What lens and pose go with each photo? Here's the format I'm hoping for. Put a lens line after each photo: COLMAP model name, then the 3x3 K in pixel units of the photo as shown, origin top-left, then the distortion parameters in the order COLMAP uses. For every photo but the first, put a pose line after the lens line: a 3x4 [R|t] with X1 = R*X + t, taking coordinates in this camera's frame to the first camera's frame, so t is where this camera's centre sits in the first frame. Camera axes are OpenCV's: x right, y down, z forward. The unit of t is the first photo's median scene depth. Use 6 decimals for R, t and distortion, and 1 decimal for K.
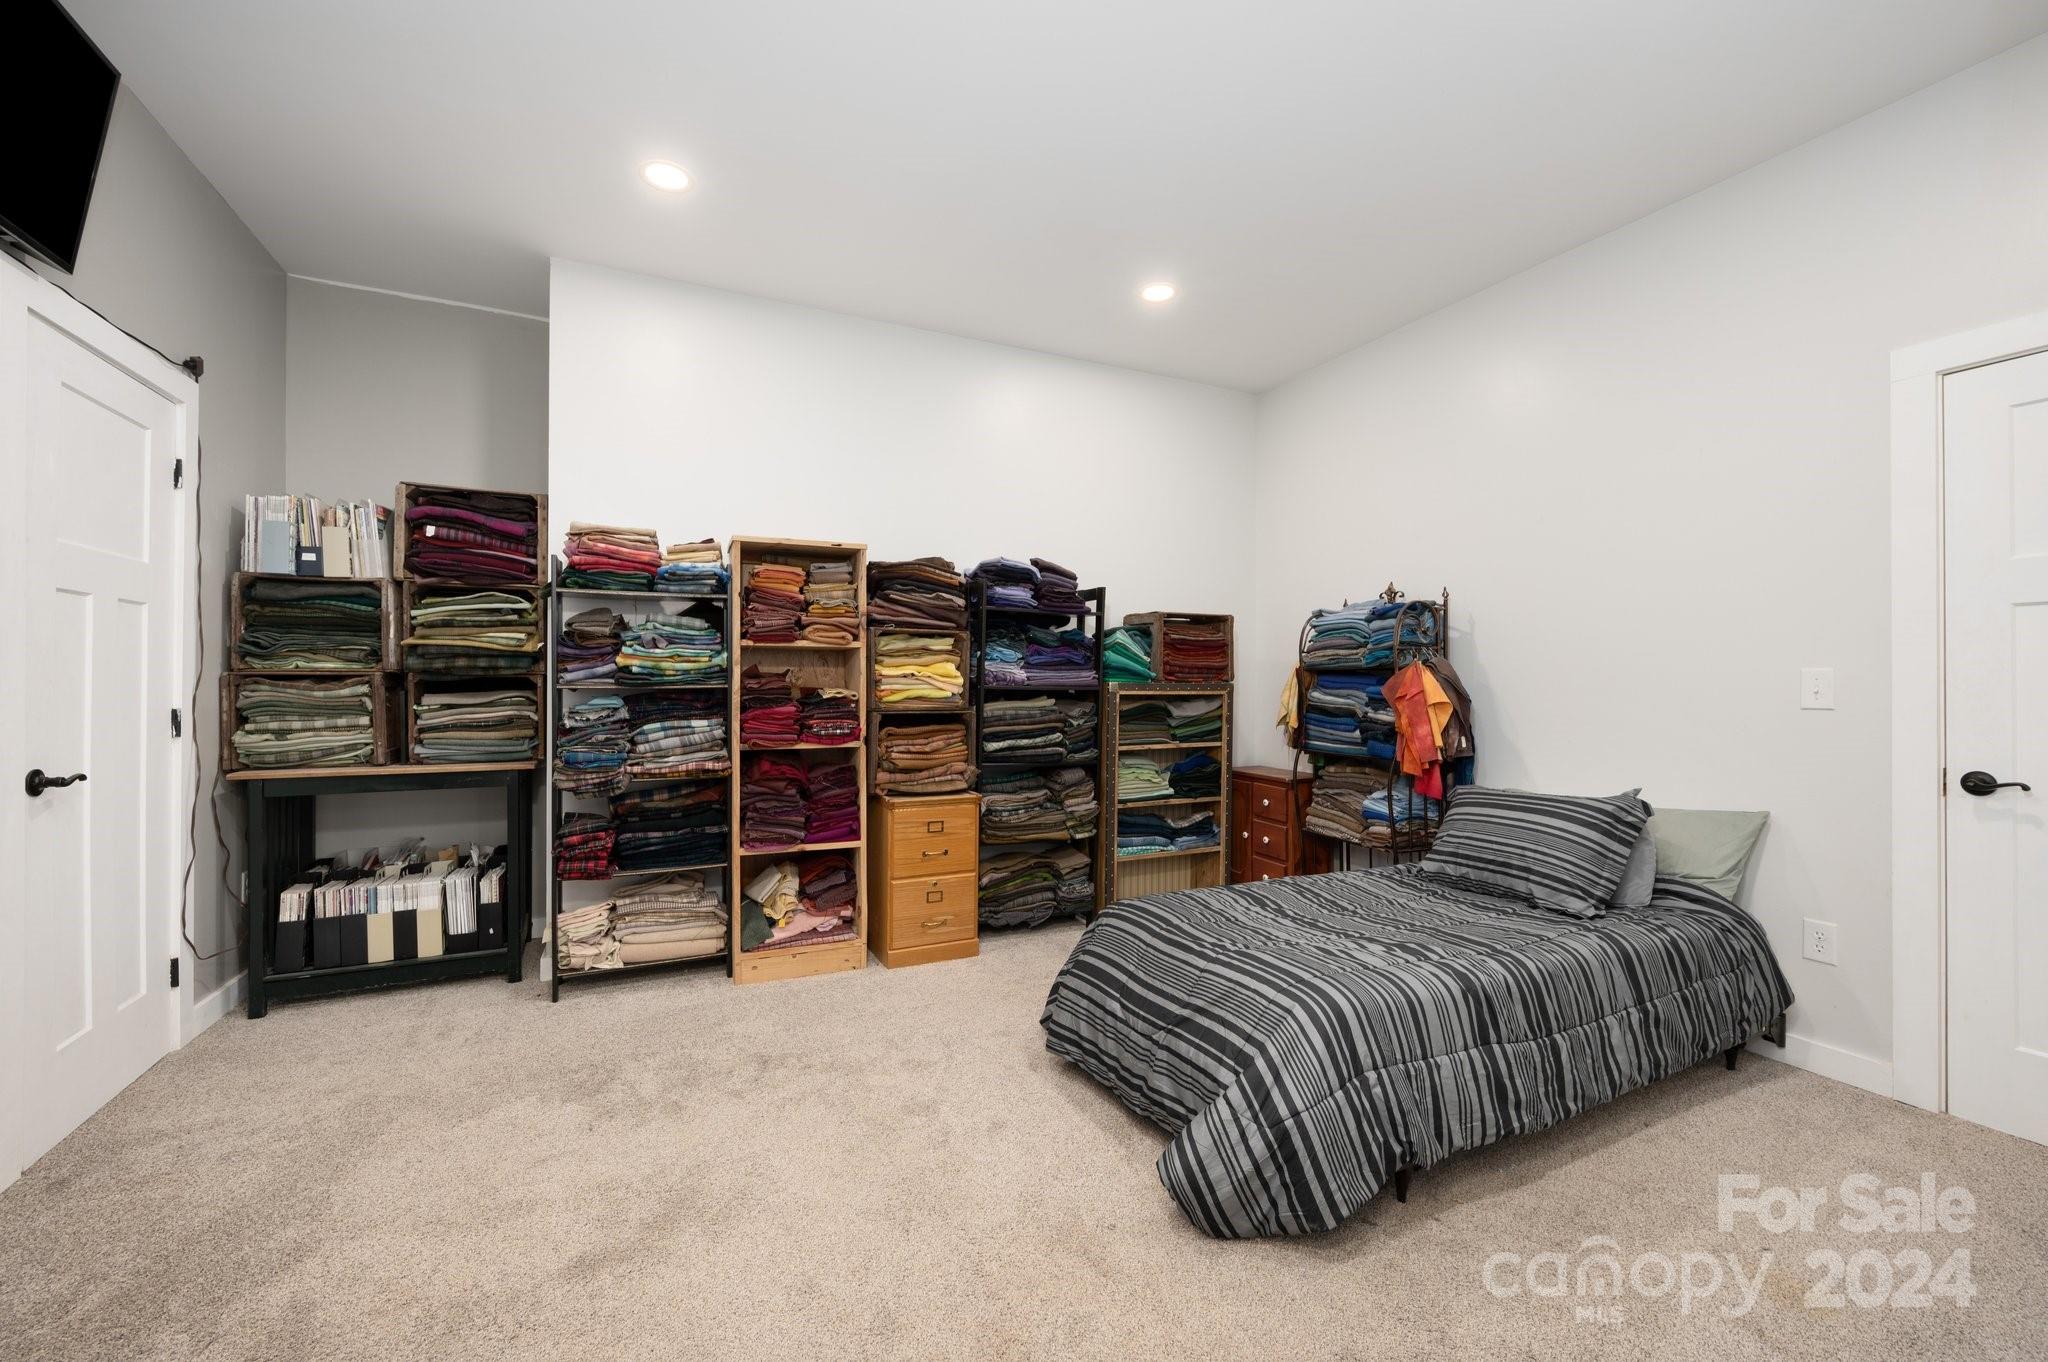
lens RADIAL K [[821.9, 0, 1017.4], [0, 821.9, 685.1], [0, 0, 1]] dist [0.001271, 0.000246]
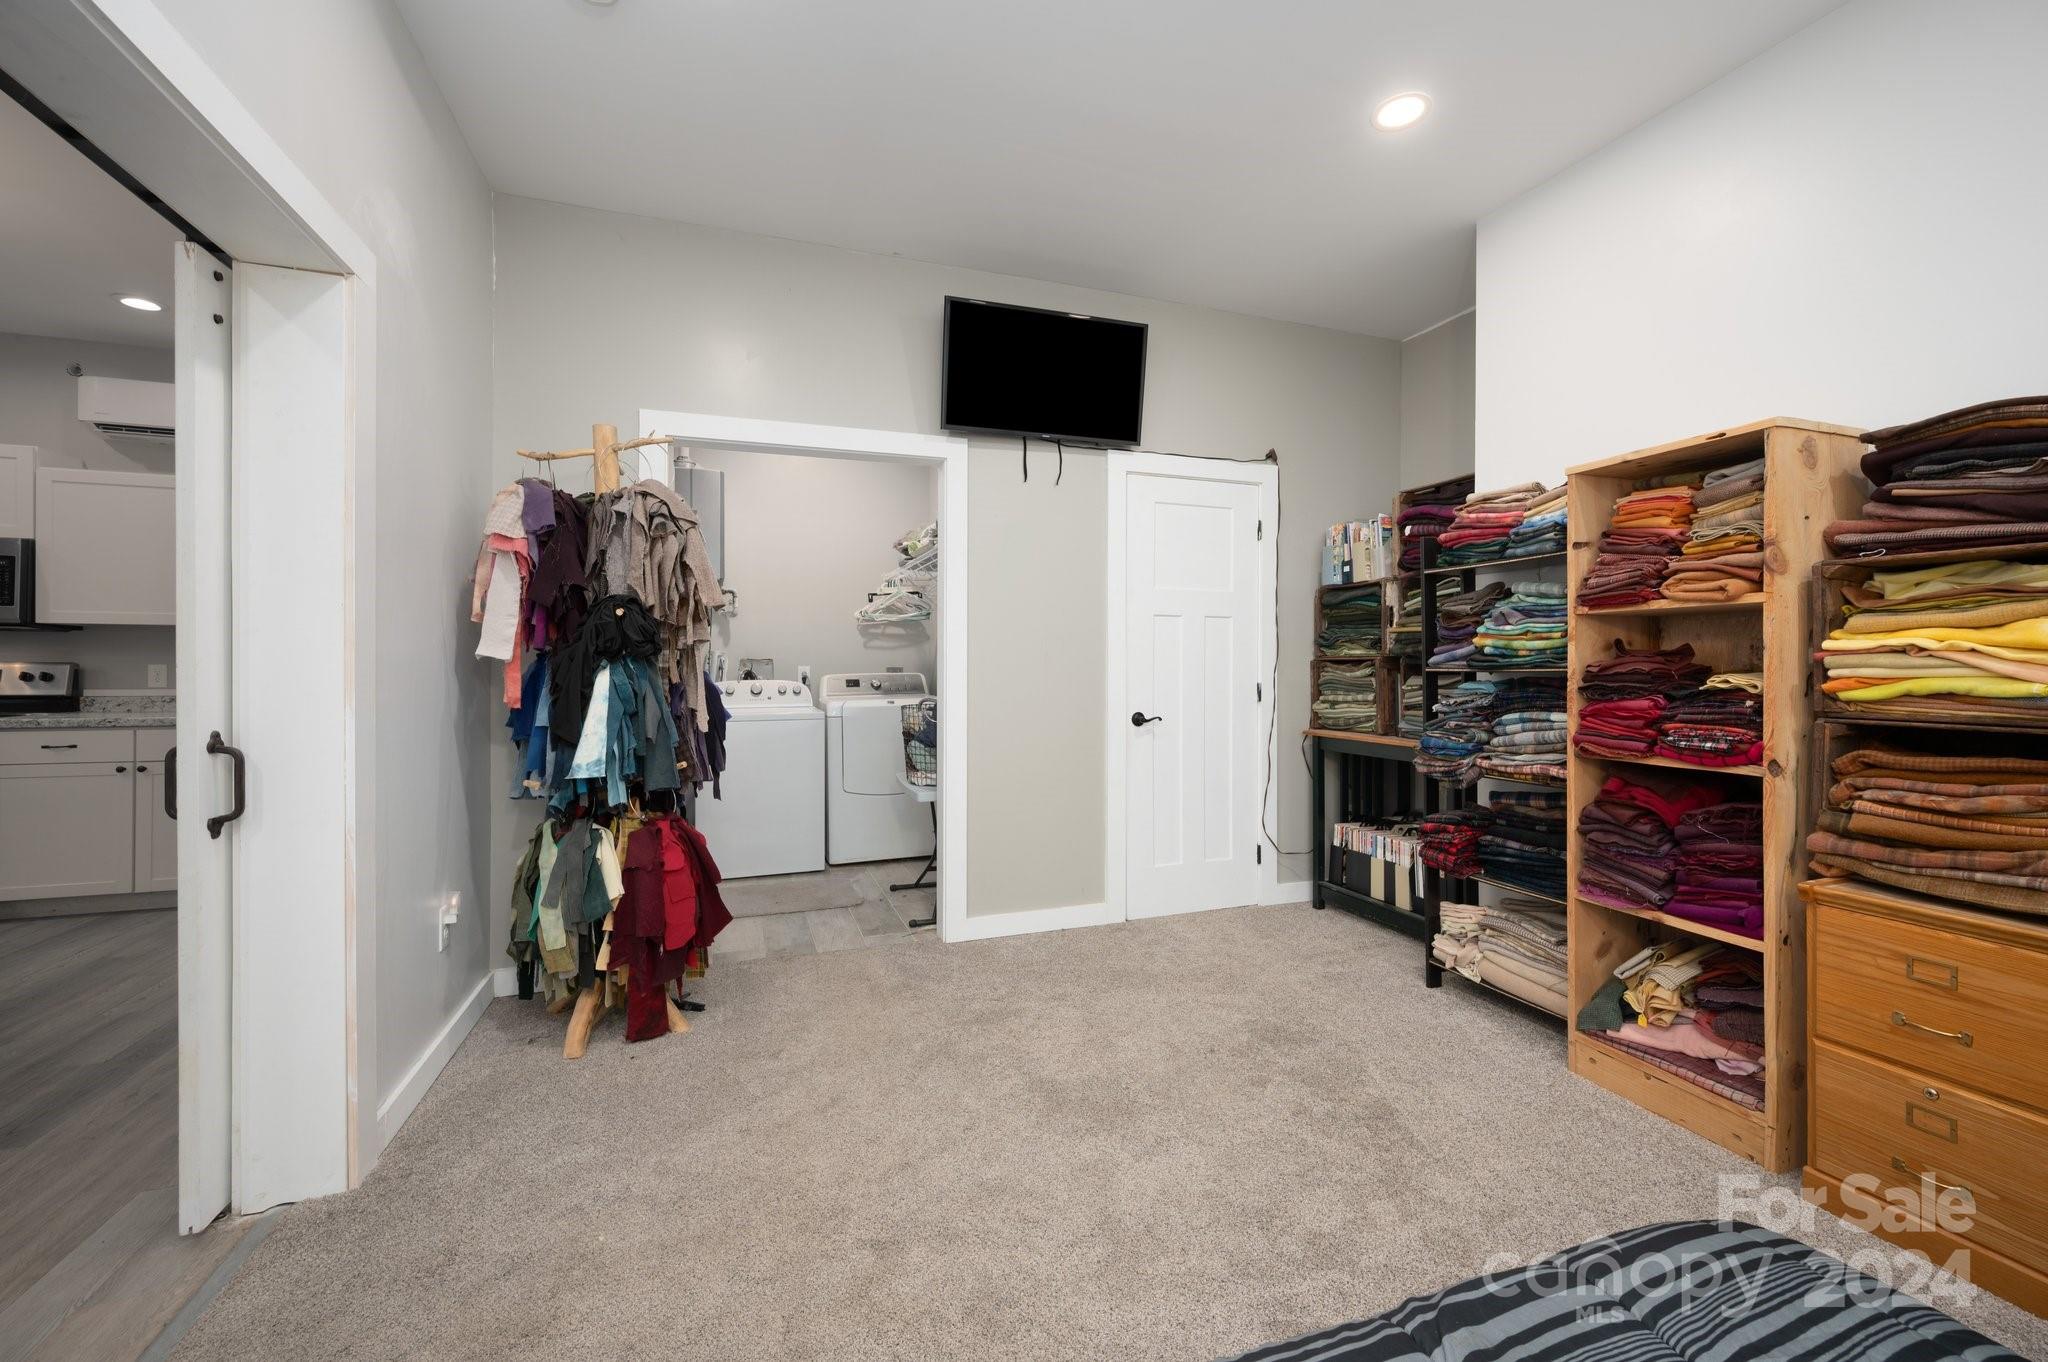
lens RADIAL K [[821.9, 0, 1023.1], [0, 821.9, 666.6], [0, 0, 1]] dist [0.001271, 0.000246]
pose [[-0.094314, -0.000875, -0.995542, 0.454430], [-0.001149, 0.999999, -0.000770, -0.000222], [0.995542, 0.001071, -0.094315, 0.582611]]
